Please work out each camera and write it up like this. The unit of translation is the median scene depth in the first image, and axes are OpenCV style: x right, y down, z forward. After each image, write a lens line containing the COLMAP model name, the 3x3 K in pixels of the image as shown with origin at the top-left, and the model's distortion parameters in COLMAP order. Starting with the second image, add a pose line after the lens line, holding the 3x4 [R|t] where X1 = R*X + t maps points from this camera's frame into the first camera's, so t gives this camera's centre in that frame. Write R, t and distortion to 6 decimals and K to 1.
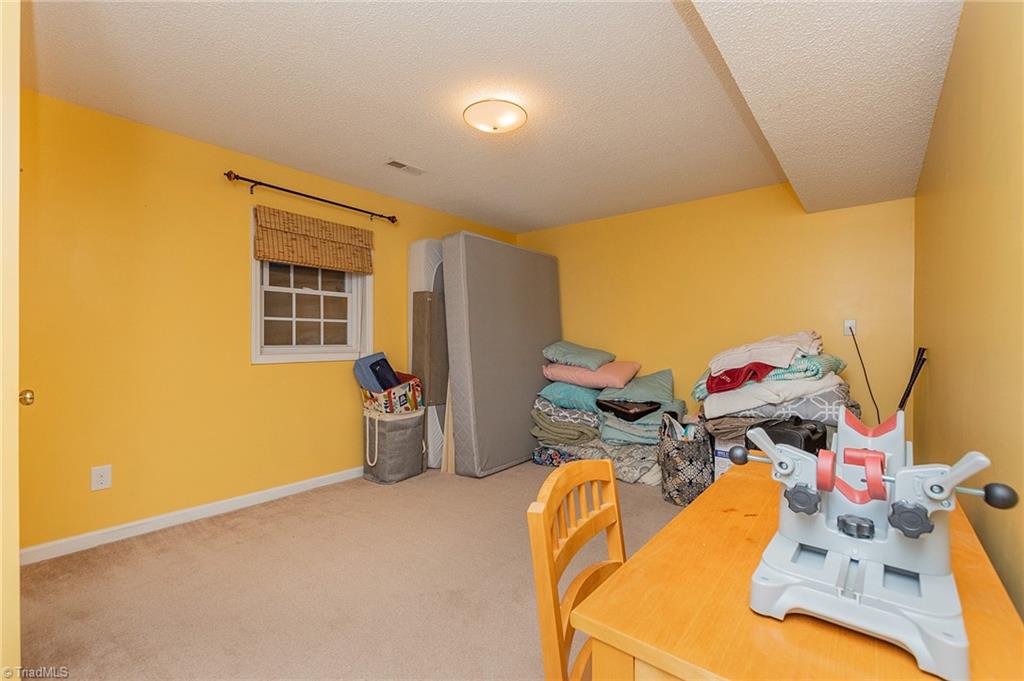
lens RADIAL K [[454.3, 0, 512.0], [0, 454.3, 343.8], [0, 0, 1]] dist [0.004081, -0.002792]
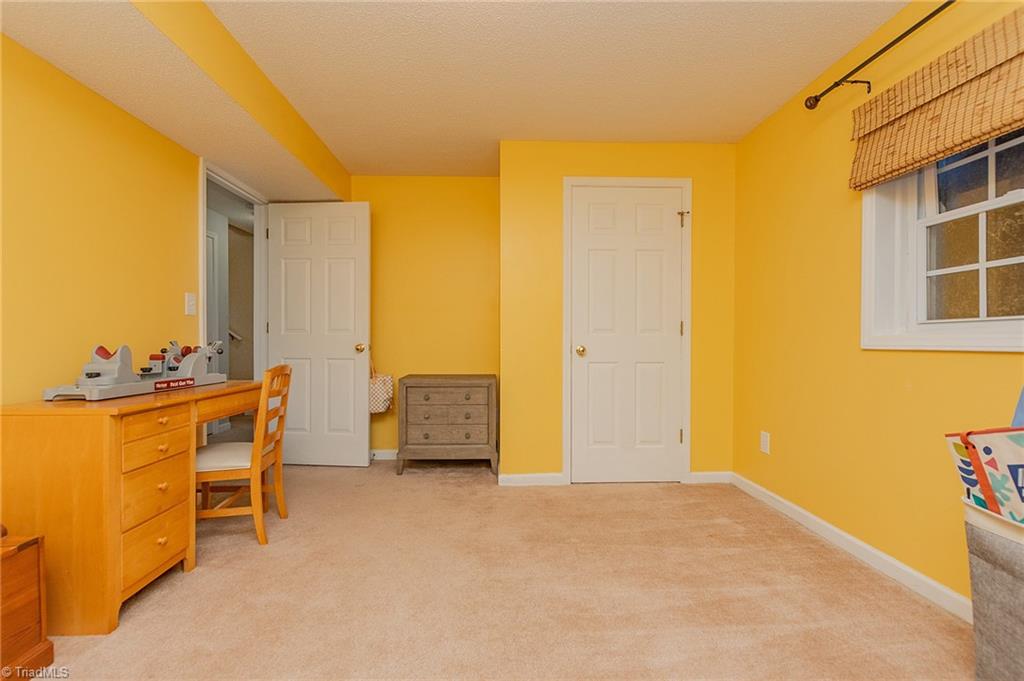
lens RADIAL K [[454.3, 0, 509.4], [0, 454.3, 337.8], [0, 0, 1]] dist [0.004081, -0.002792]
pose [[-0.743230, -0.001247, -0.669035, 0.242513], [-0.000932, 0.999999, -0.000828, 0.027518], [0.669035, 0.000008, -0.743231, 1.061633]]
